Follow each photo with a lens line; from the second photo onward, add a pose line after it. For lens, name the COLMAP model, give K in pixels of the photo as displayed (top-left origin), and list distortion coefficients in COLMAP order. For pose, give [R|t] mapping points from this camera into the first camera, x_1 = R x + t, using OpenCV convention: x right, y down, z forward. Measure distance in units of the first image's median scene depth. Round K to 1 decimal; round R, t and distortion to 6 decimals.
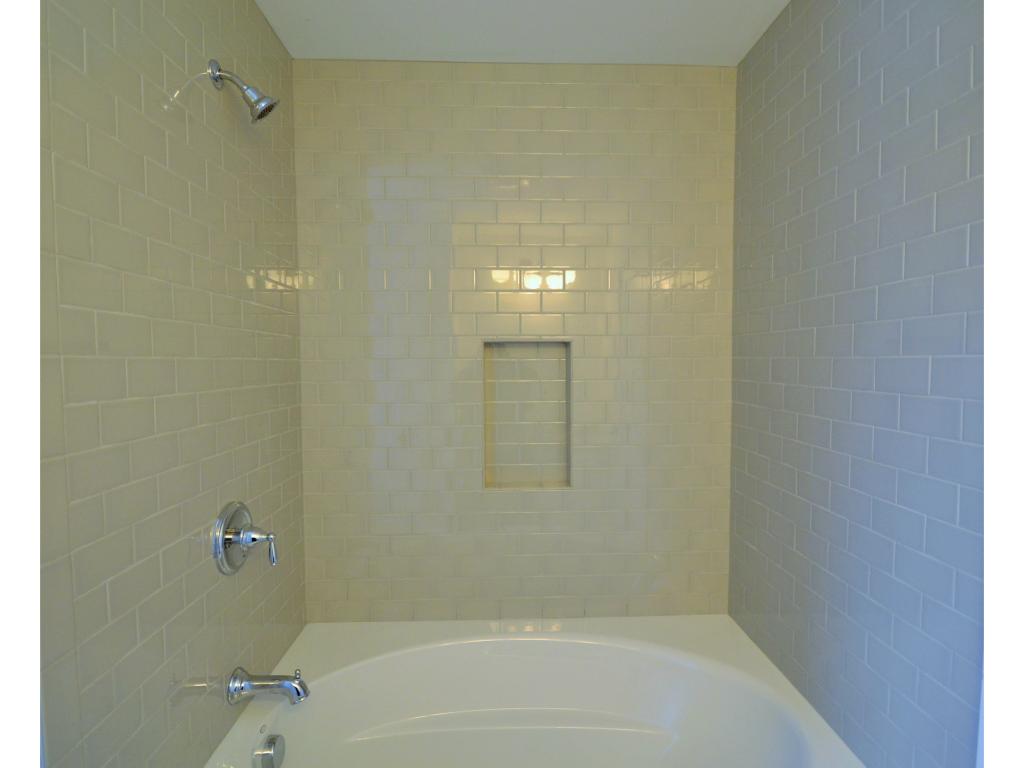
lens RADIAL K [[536.7, 0, 512.0], [0, 536.7, 384.0], [0, 0, 1]] dist [-0.010486, -0.000781]
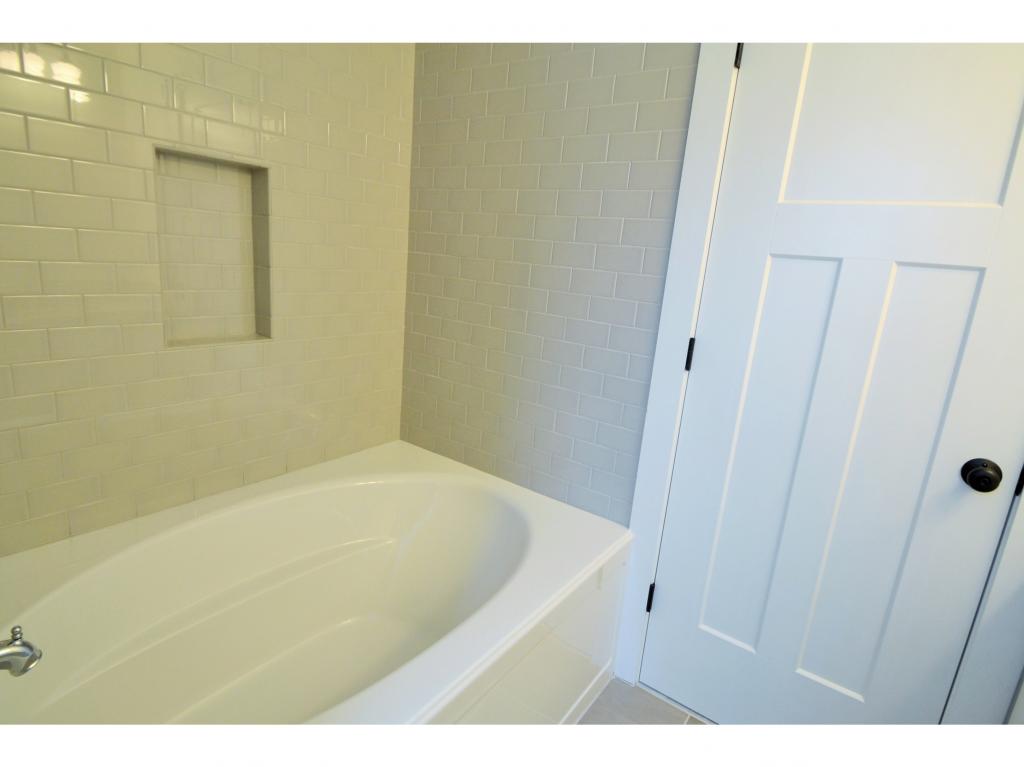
lens RADIAL K [[536.7, 0, 512.0], [0, 536.7, 383.5], [0, 0, 1]] dist [-0.010486, -0.000781]
pose [[0.617537, -0.133313, 0.775161, -0.346369], [-0.053465, 0.976137, 0.210470, 0.053865], [-0.784722, -0.171417, 0.595674, 0.135593]]
